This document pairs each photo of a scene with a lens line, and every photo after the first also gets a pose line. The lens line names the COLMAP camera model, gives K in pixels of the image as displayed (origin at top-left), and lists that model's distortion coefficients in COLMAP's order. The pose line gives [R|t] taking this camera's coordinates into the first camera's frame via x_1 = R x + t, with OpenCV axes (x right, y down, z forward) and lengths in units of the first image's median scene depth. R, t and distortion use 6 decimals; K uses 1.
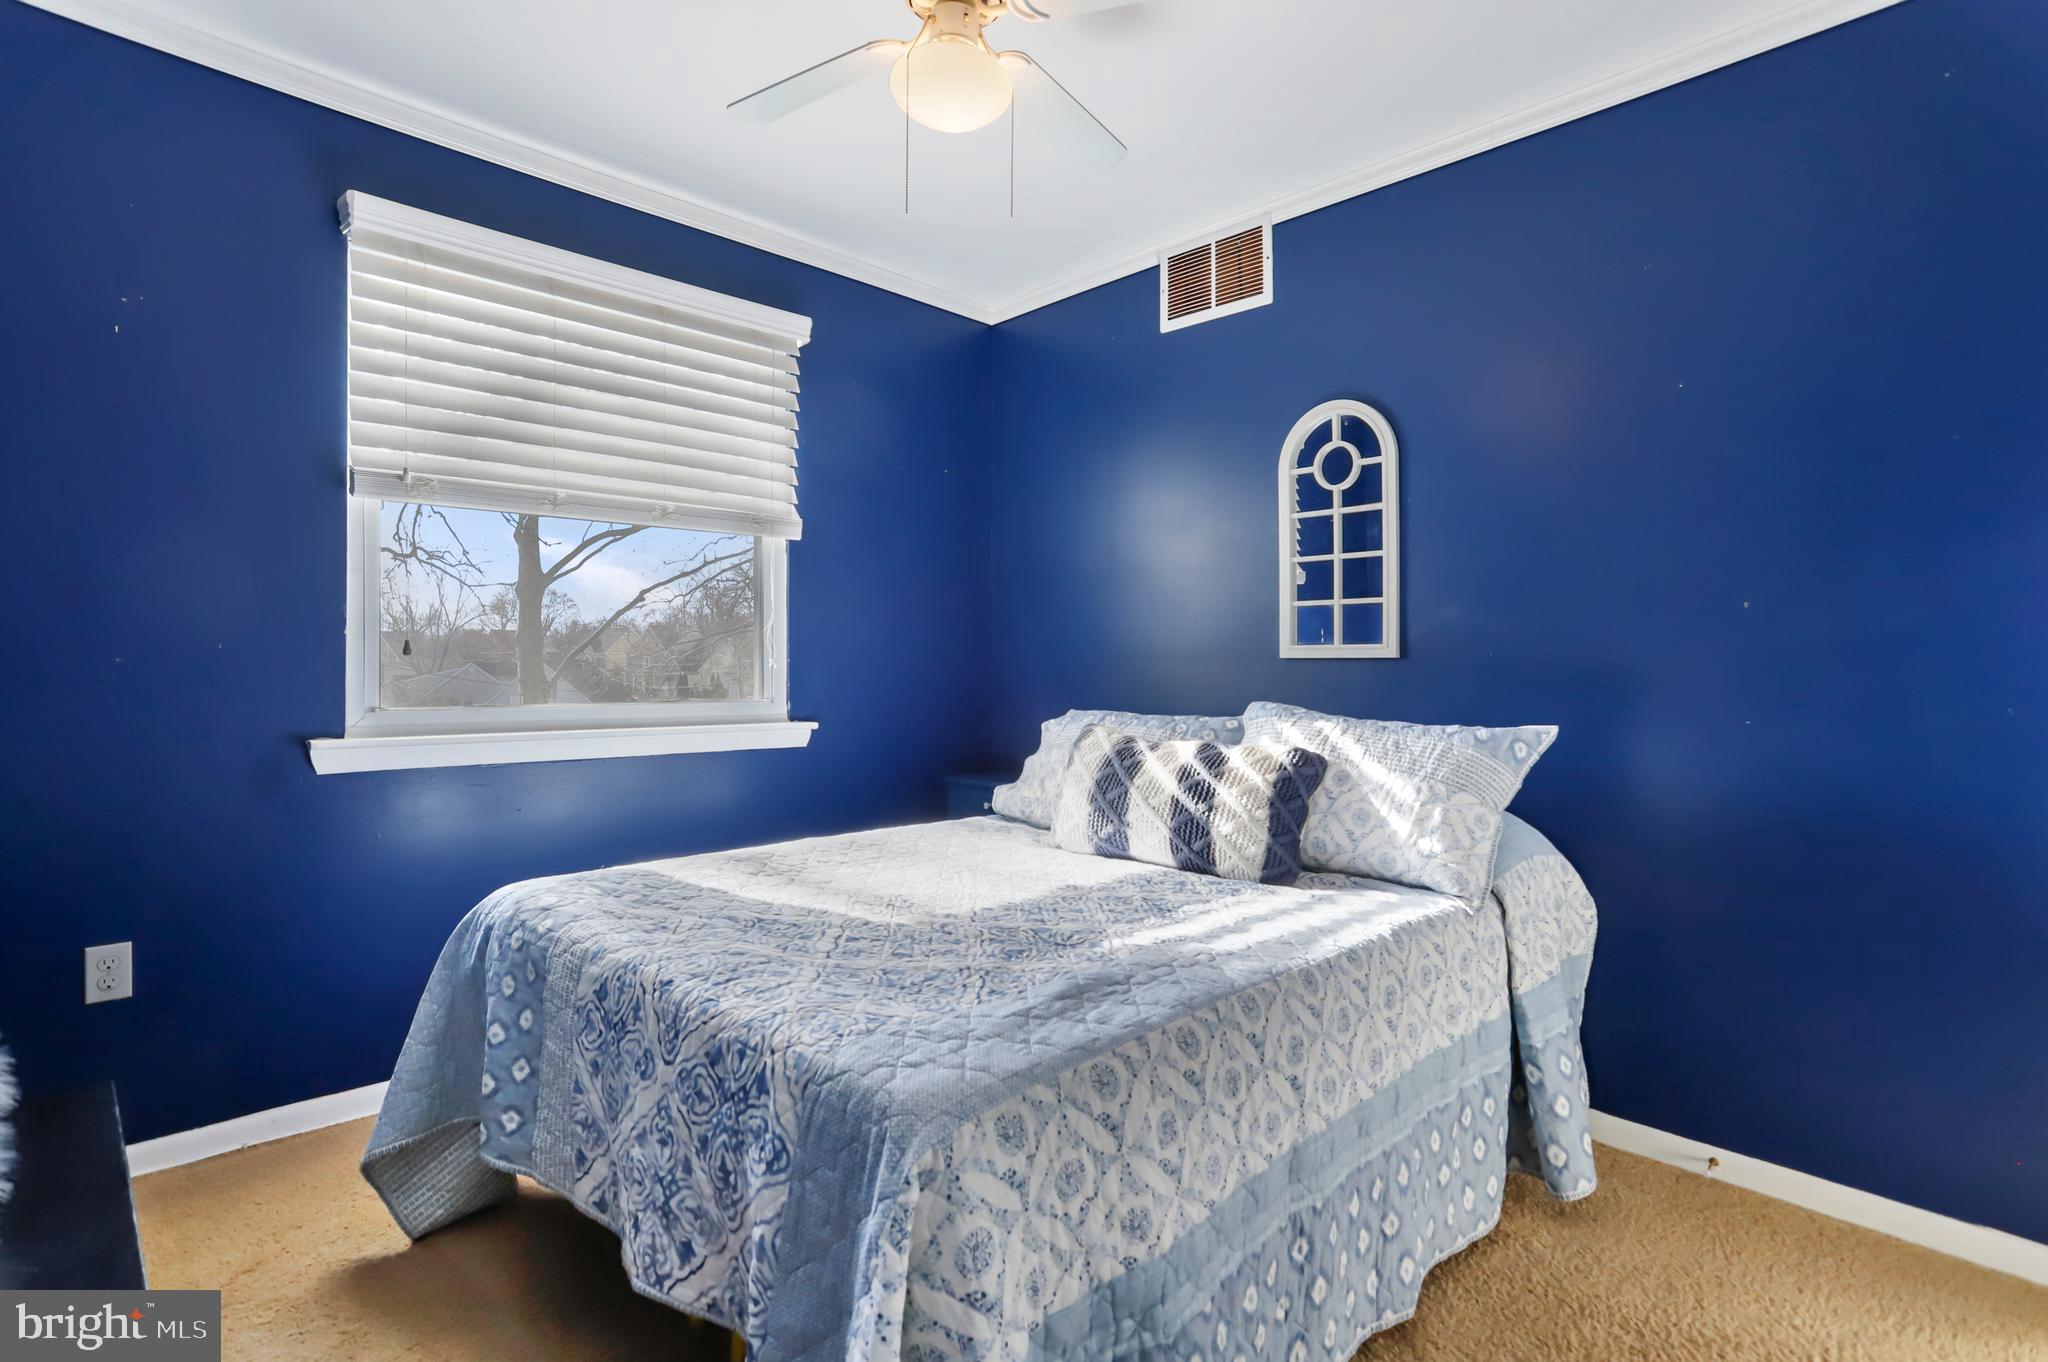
lens RADIAL K [[1025.4, 0, 1028.9], [0, 1025.4, 681.5], [0, 0, 1]] dist [-0.033318, 0.019456]
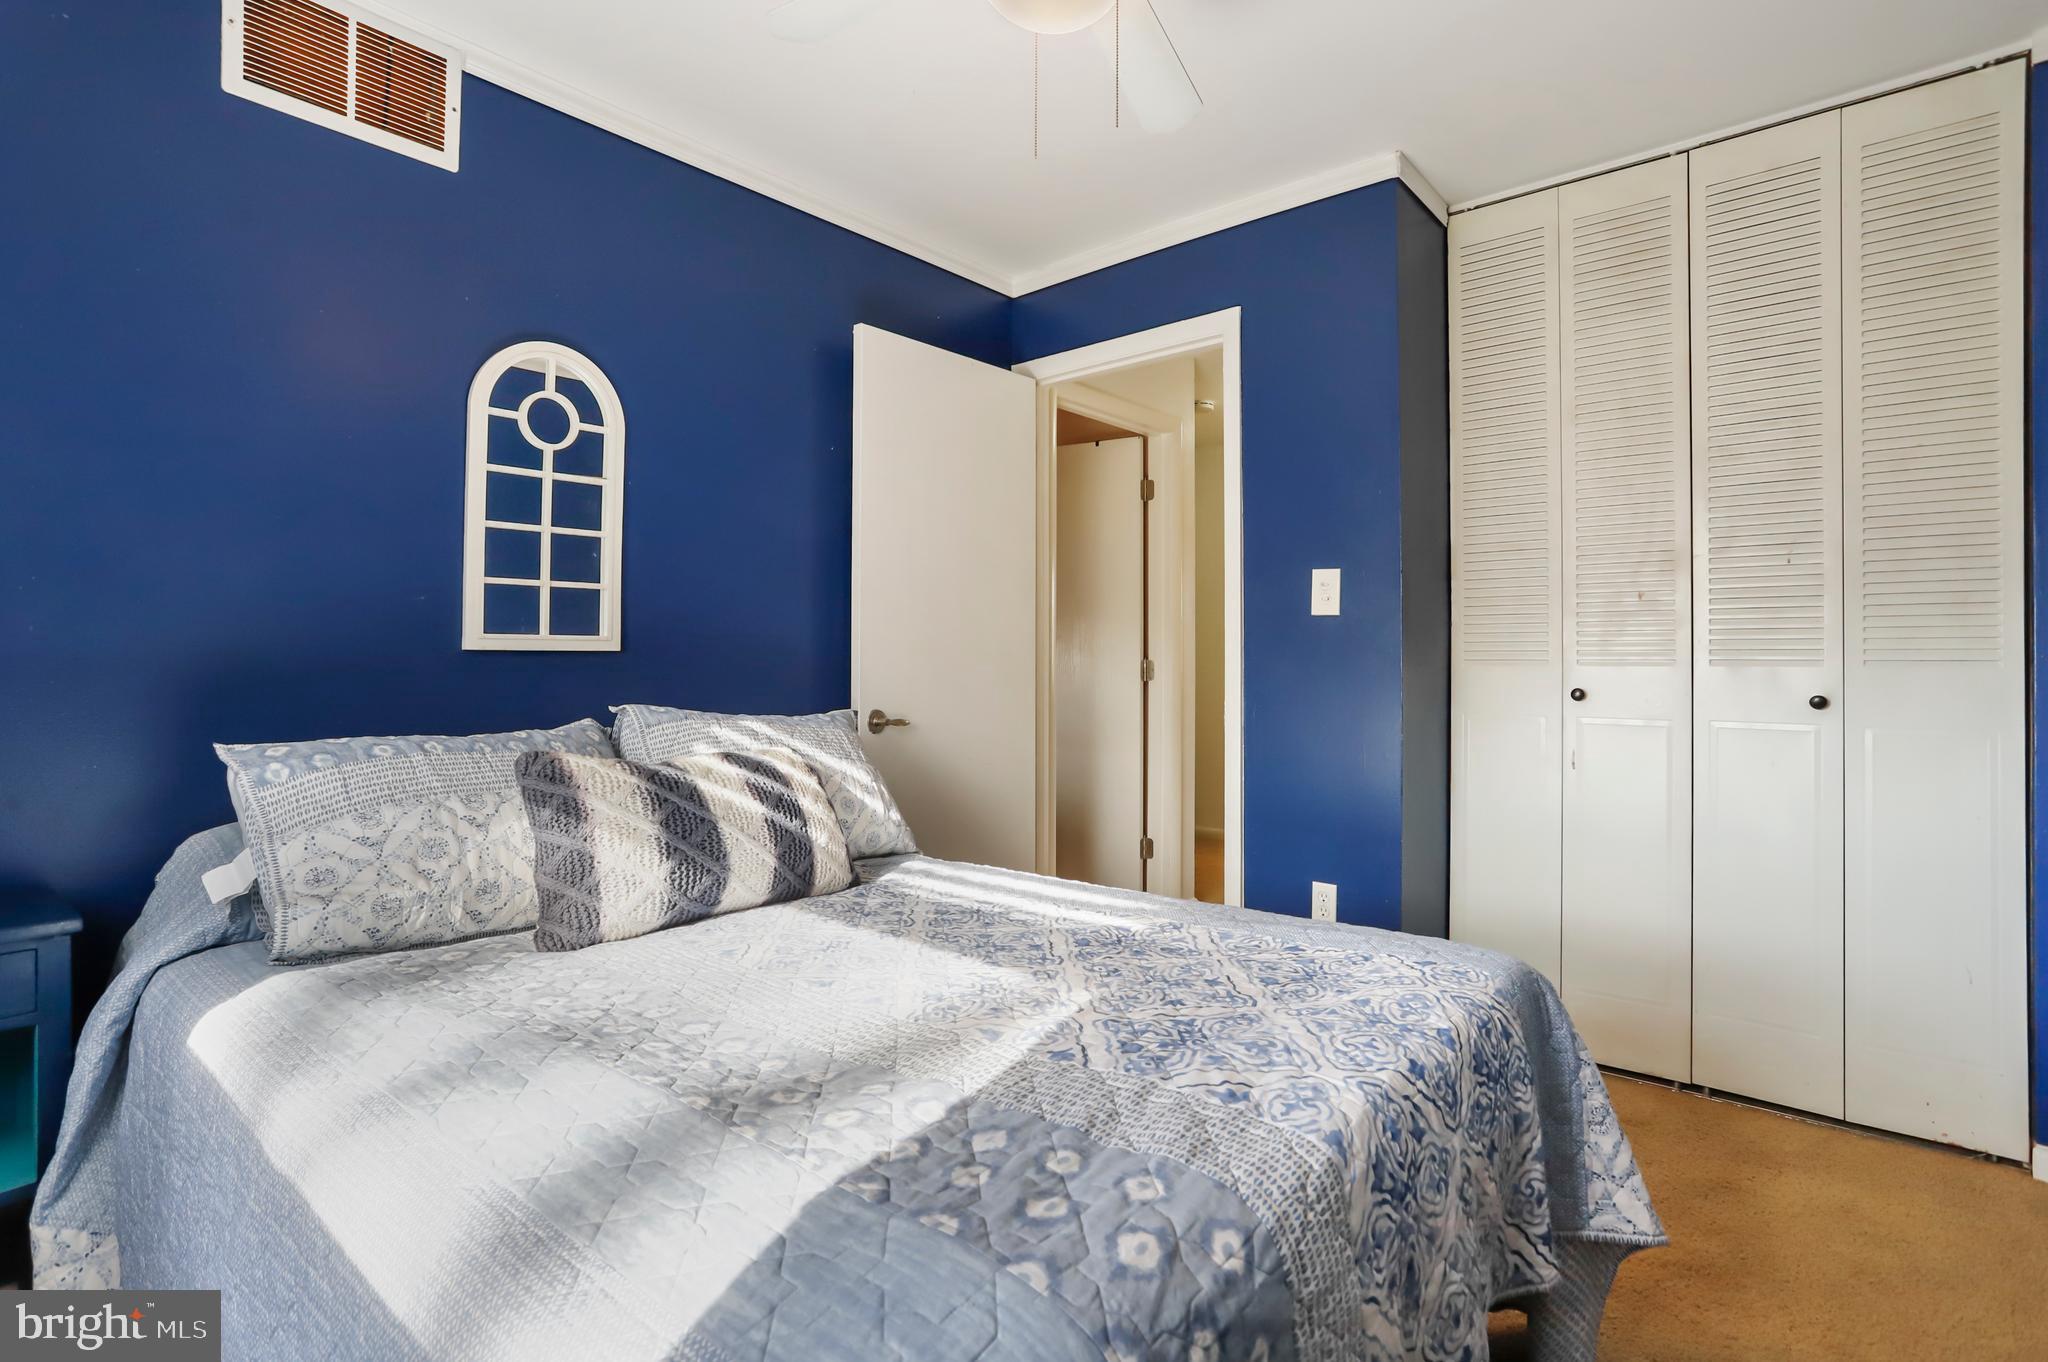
lens RADIAL K [[1025.4, 0, 1026.9], [0, 1025.4, 659.6], [0, 0, 1]] dist [-0.033318, 0.019456]
pose [[-0.100351, -0.006265, 0.994932, -0.567762], [0.008576, 0.999938, 0.007162, -0.018077], [-0.994915, 0.009251, -0.100291, 0.694092]]
